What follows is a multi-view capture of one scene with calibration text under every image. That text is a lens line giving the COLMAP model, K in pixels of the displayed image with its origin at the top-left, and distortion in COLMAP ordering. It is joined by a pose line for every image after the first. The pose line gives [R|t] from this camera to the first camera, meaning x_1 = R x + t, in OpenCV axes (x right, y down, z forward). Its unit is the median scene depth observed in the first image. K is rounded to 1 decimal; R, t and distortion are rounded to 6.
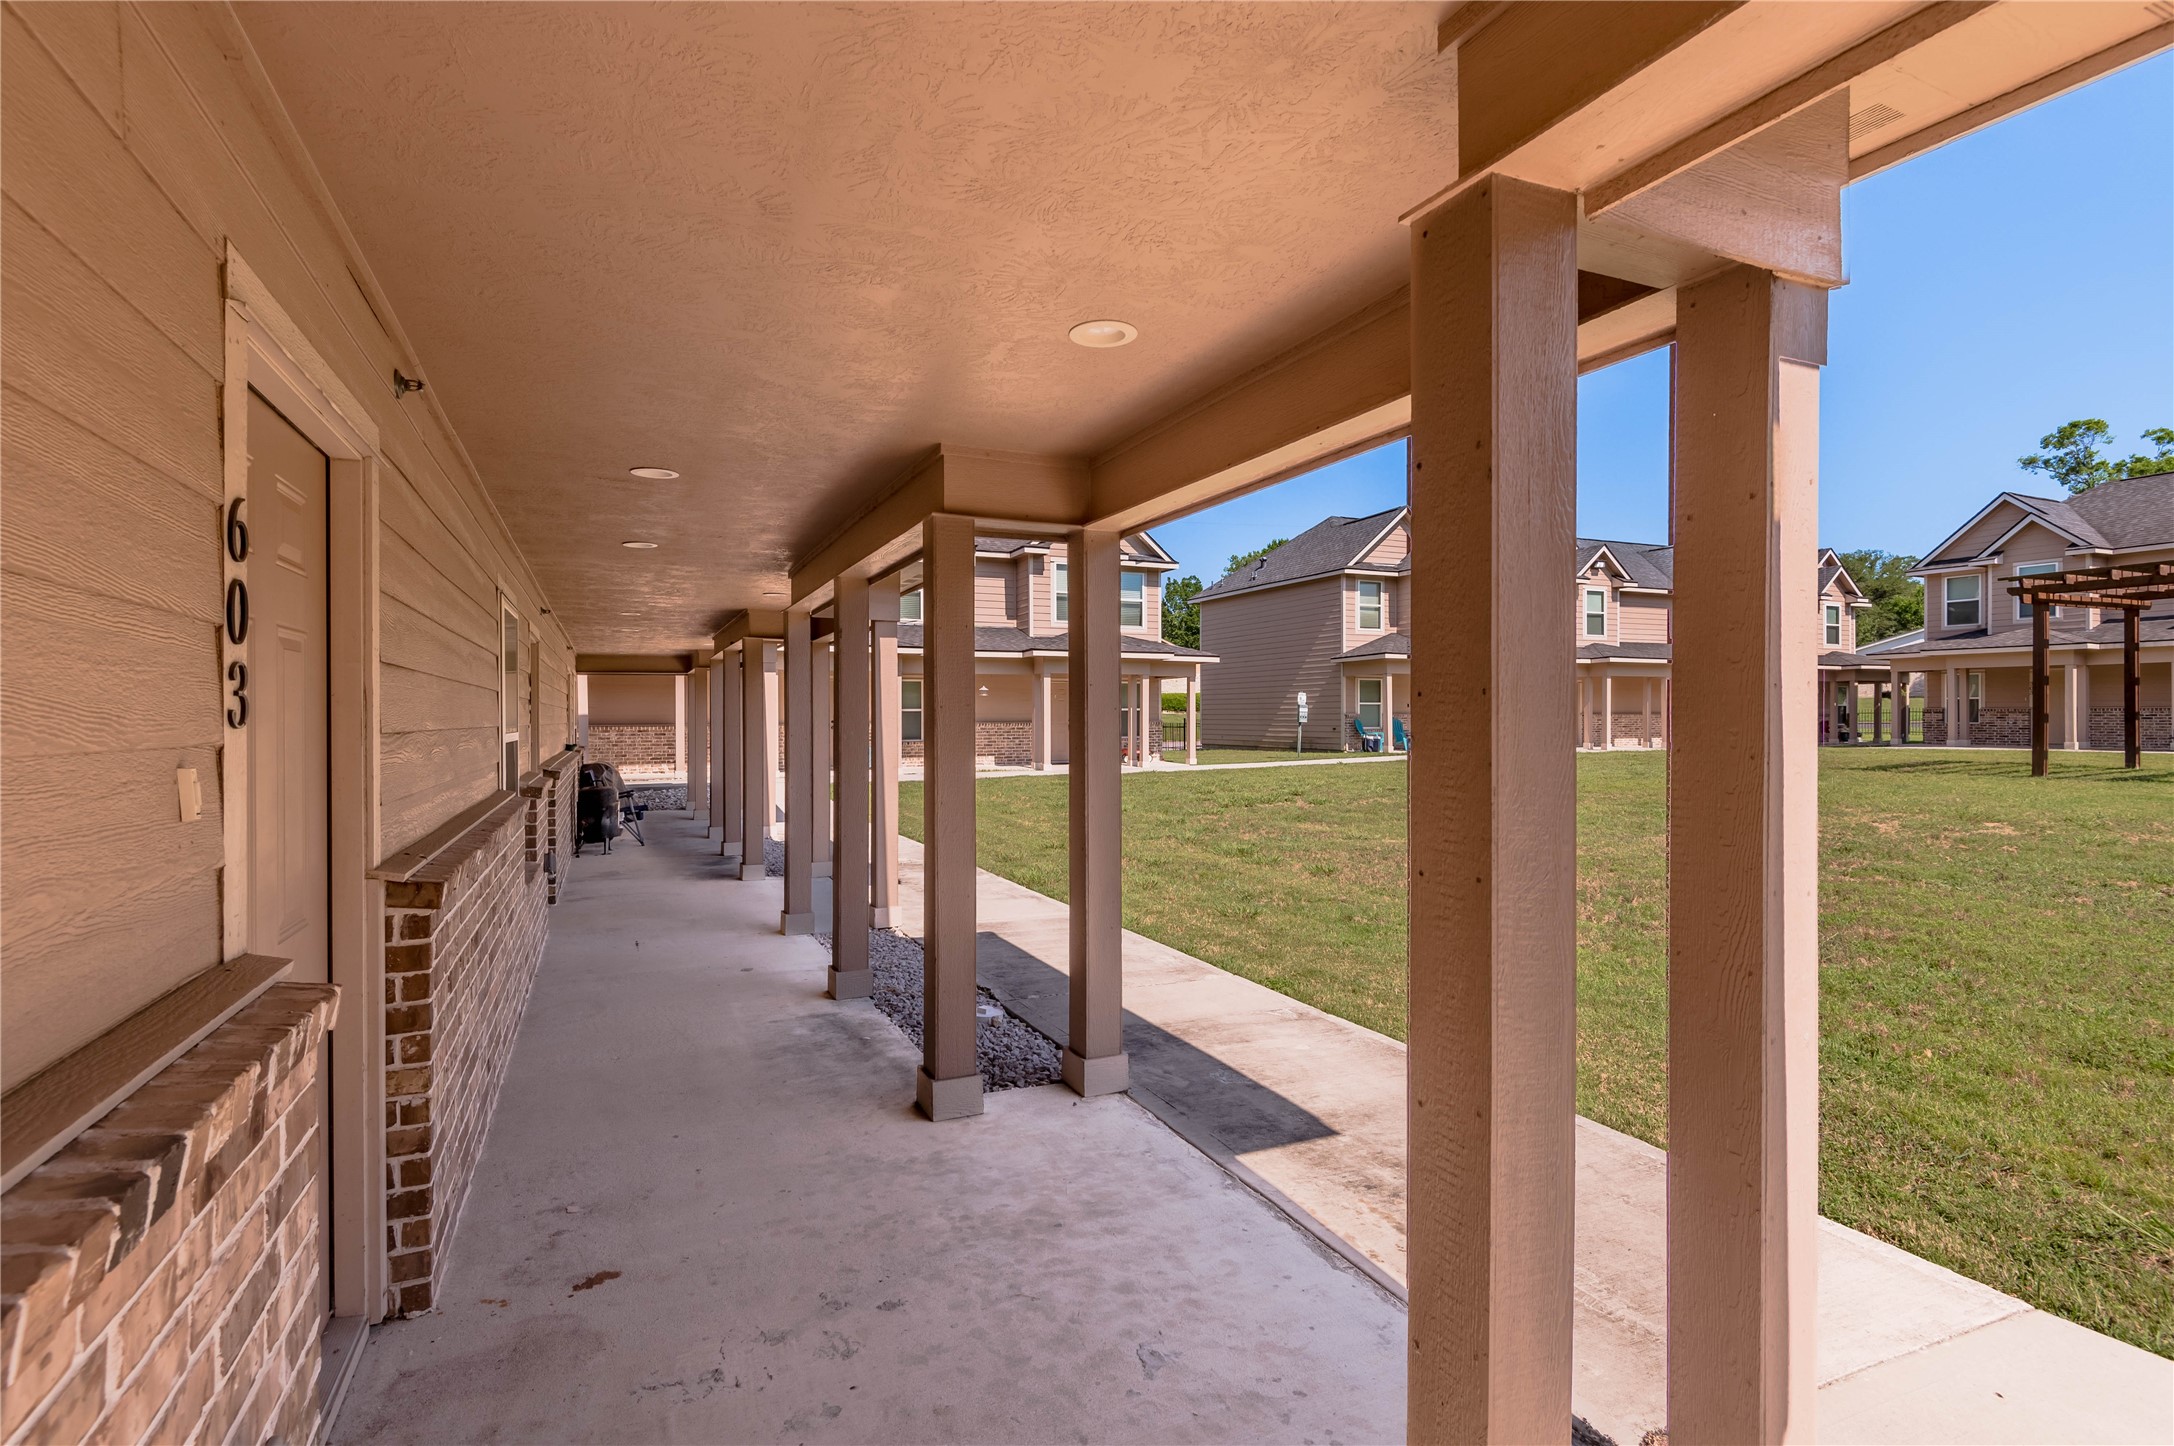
lens RADIAL K [[1018.0, 0, 1099.2], [0, 1018.0, 719.2], [0, 0, 1]] dist [0.014865, -0.011163]
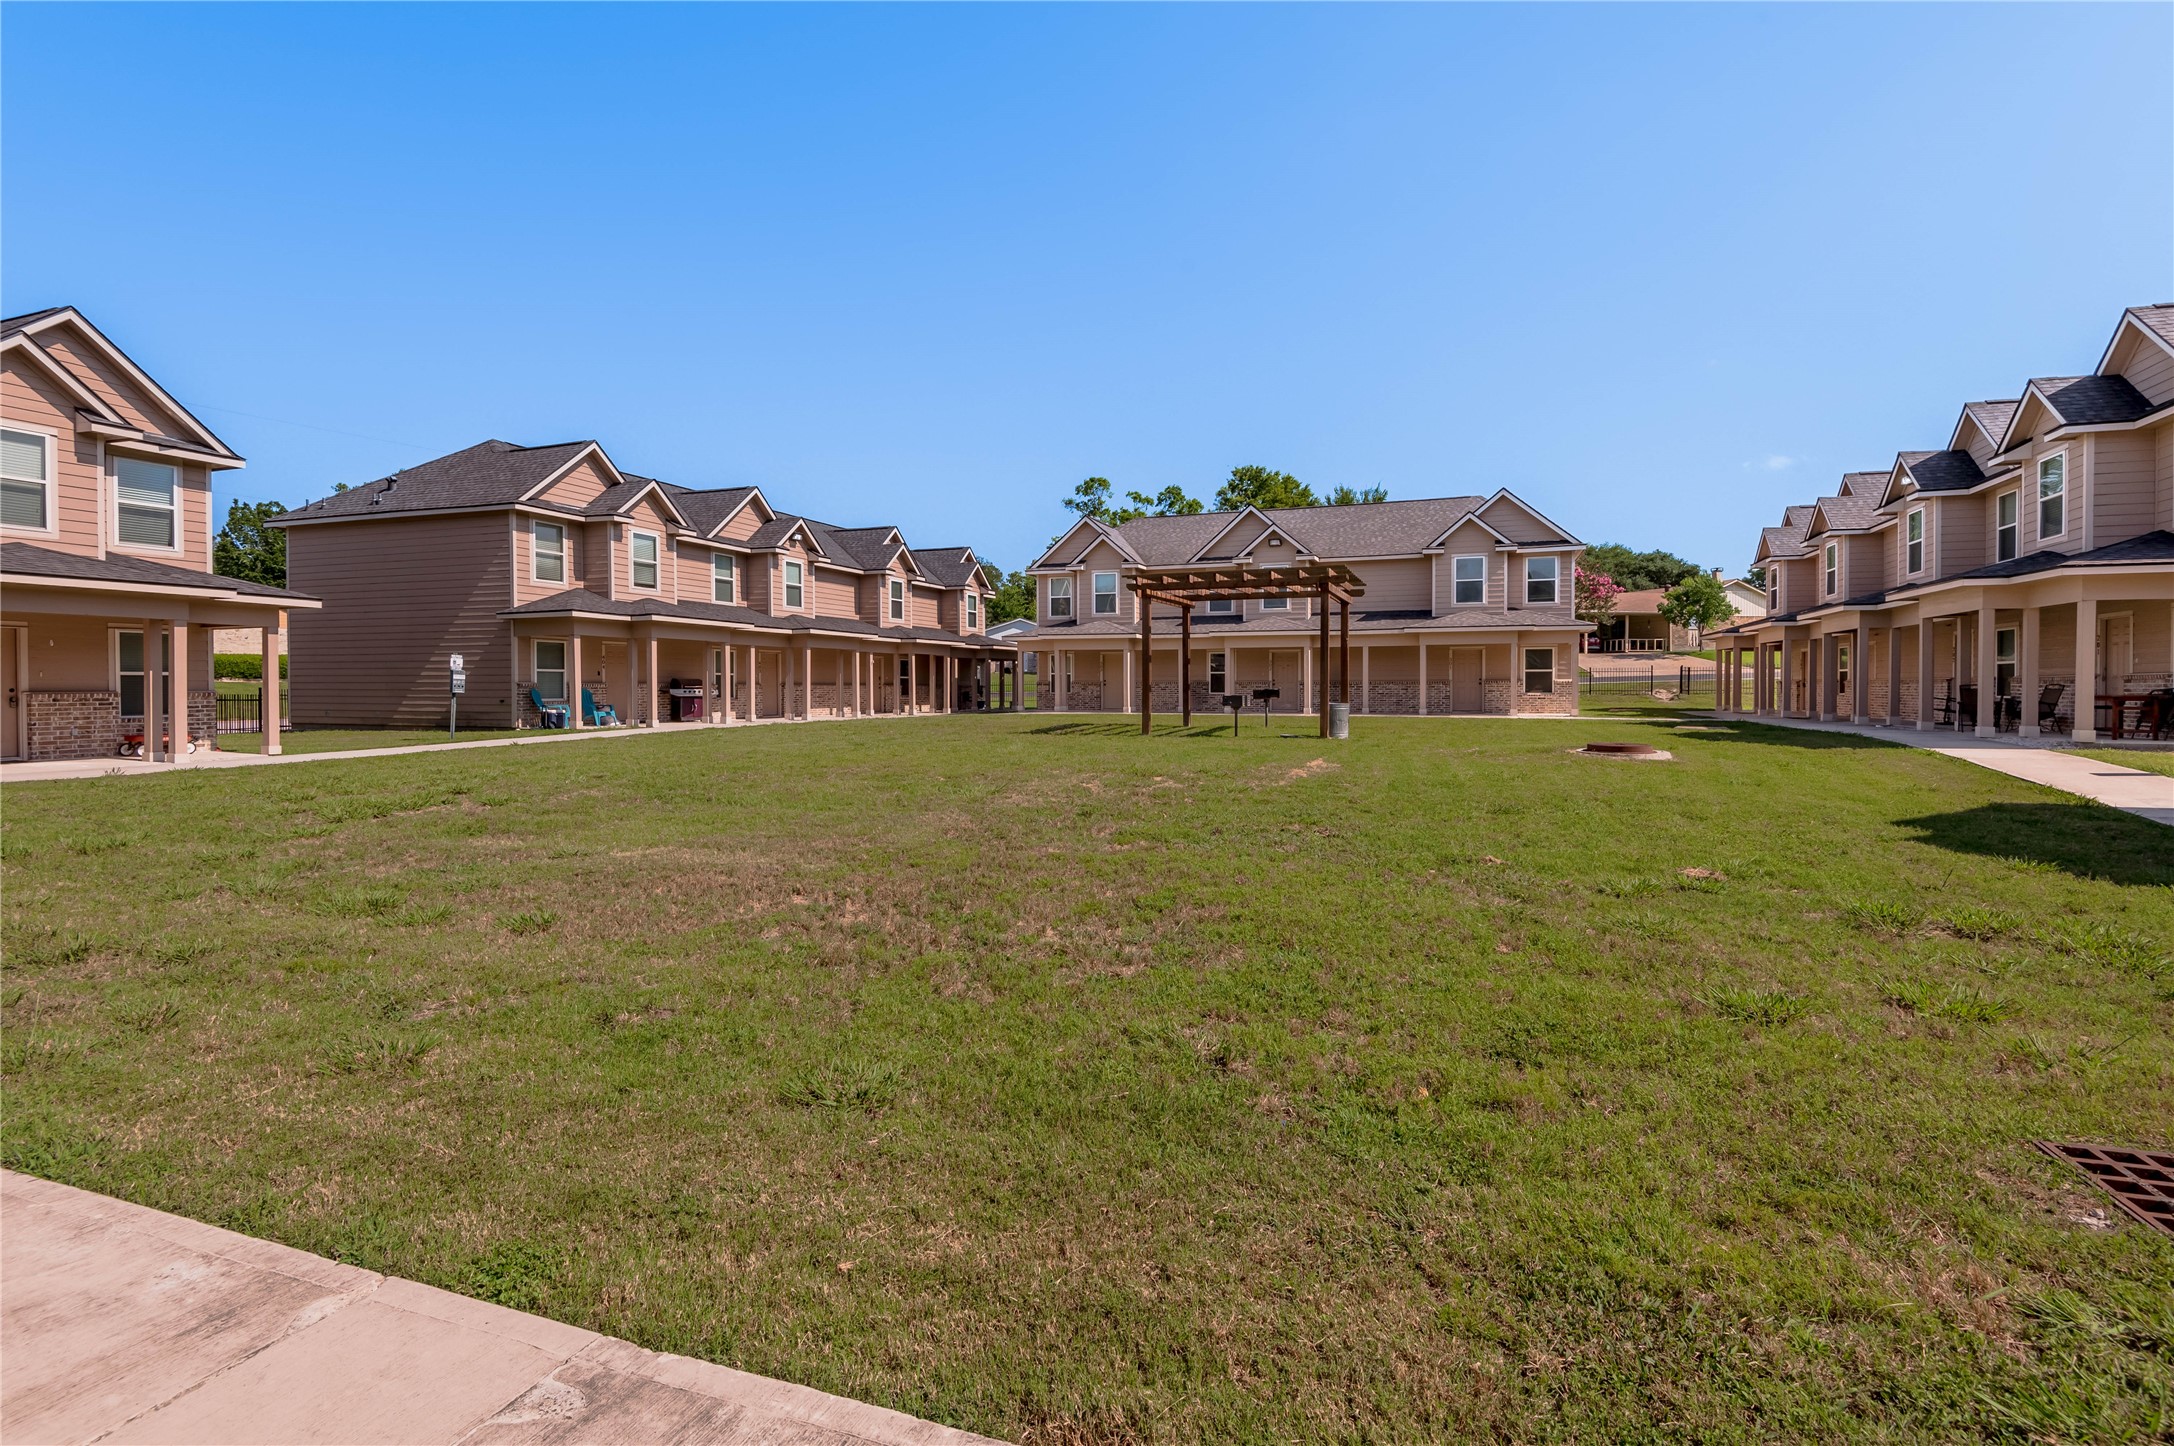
lens RADIAL K [[975.5, 0, 1091.1], [0, 975.5, 706.1], [0, 0, 1]] dist [0.021149, -0.018488]
pose [[0.708297, -0.010504, 0.705837, 0.013124], [-0.000602, 0.999880, 0.015483, 0.000994], [-0.705914, -0.011391, 0.708205, 0.121435]]
